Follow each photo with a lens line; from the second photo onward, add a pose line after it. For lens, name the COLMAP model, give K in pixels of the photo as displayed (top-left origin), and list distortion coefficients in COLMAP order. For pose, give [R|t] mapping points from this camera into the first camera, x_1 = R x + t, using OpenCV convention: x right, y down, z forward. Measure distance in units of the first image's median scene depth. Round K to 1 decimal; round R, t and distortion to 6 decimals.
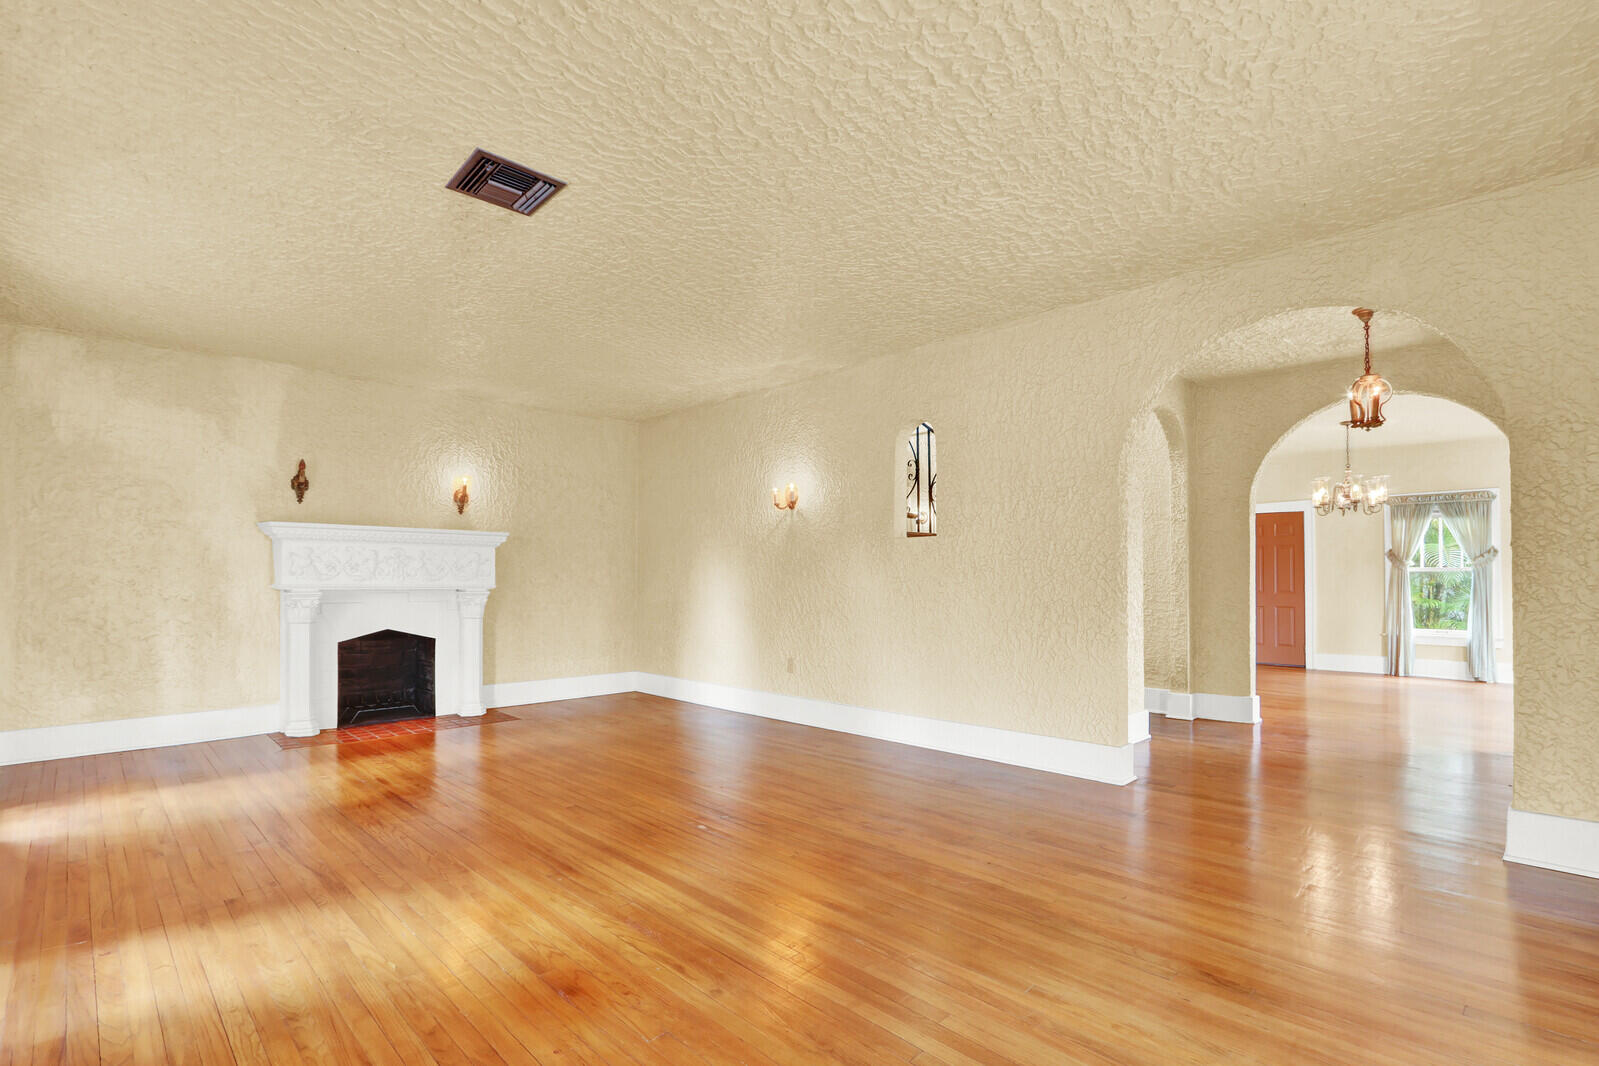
lens RADIAL K [[731.6, 0, 791.2], [0, 731.6, 577.4], [0, 0, 1]] dist [-0.027373, -0.000669]
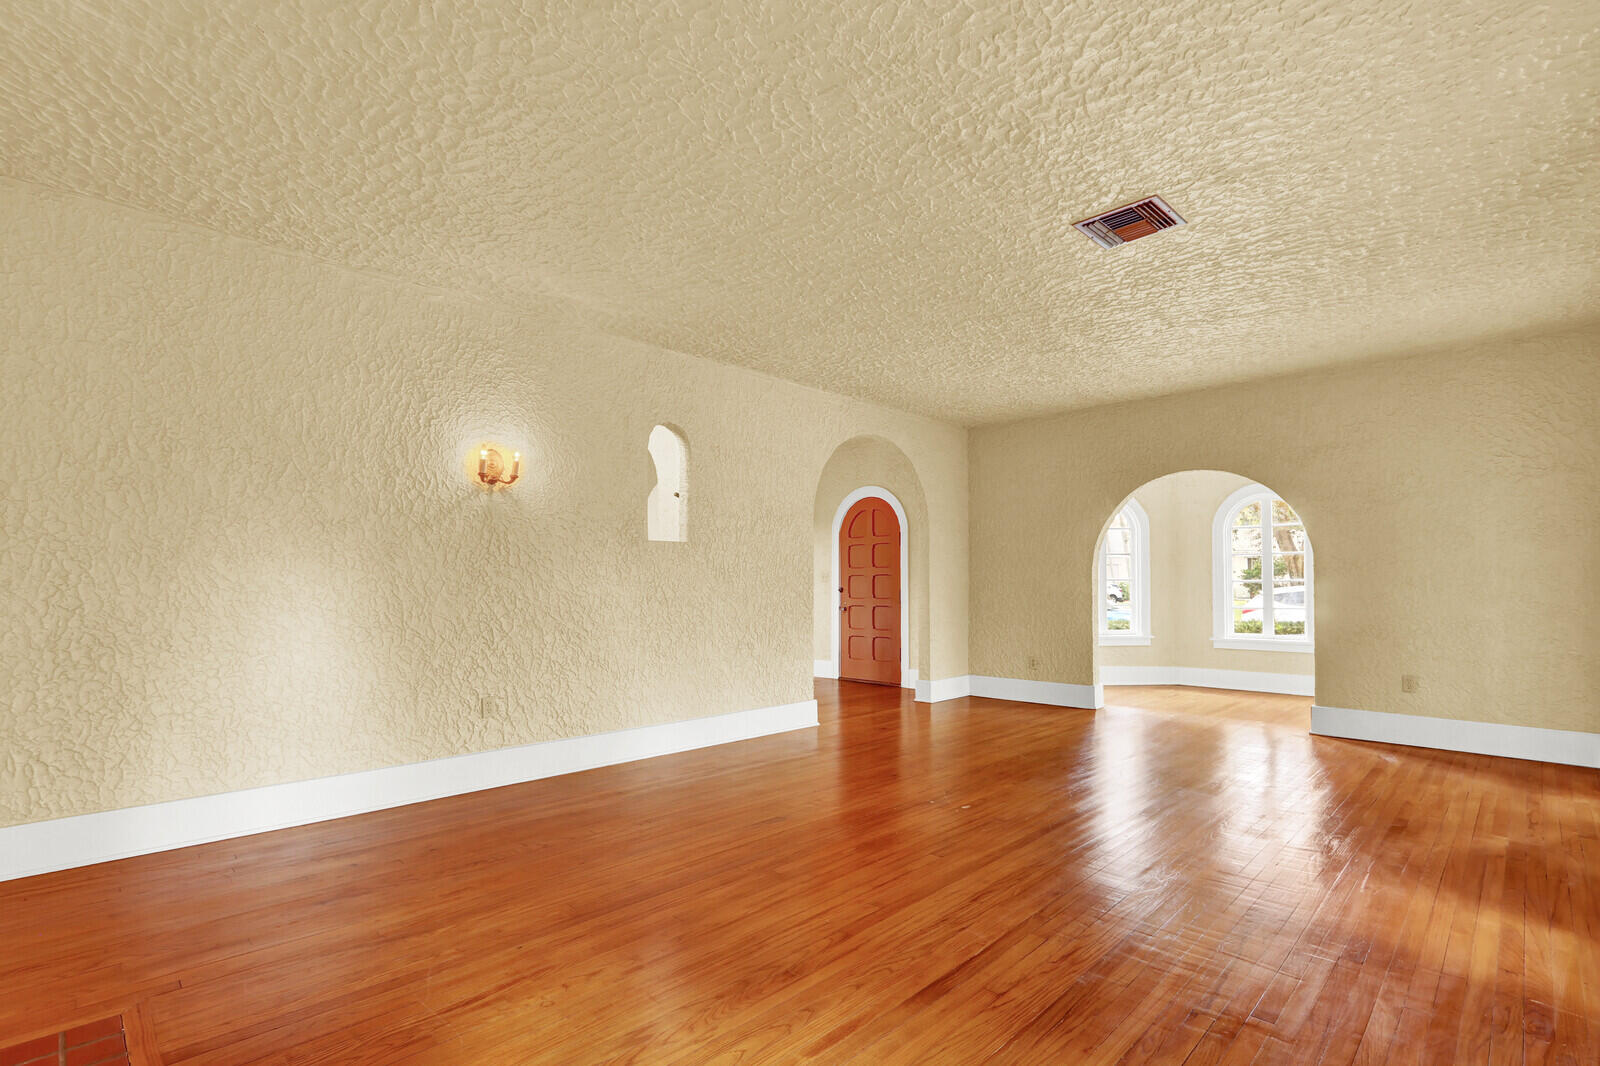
lens RADIAL K [[732.1, 0, 799.9], [0, 732.1, 531.7], [0, 0, 1]] dist [-0.027373, -0.000669]
pose [[0.001160, 0.071409, 0.997446, -0.788150], [-0.004522, 0.997437, -0.071403, 0.001758], [-0.999989, -0.004428, 0.001480, 0.781936]]
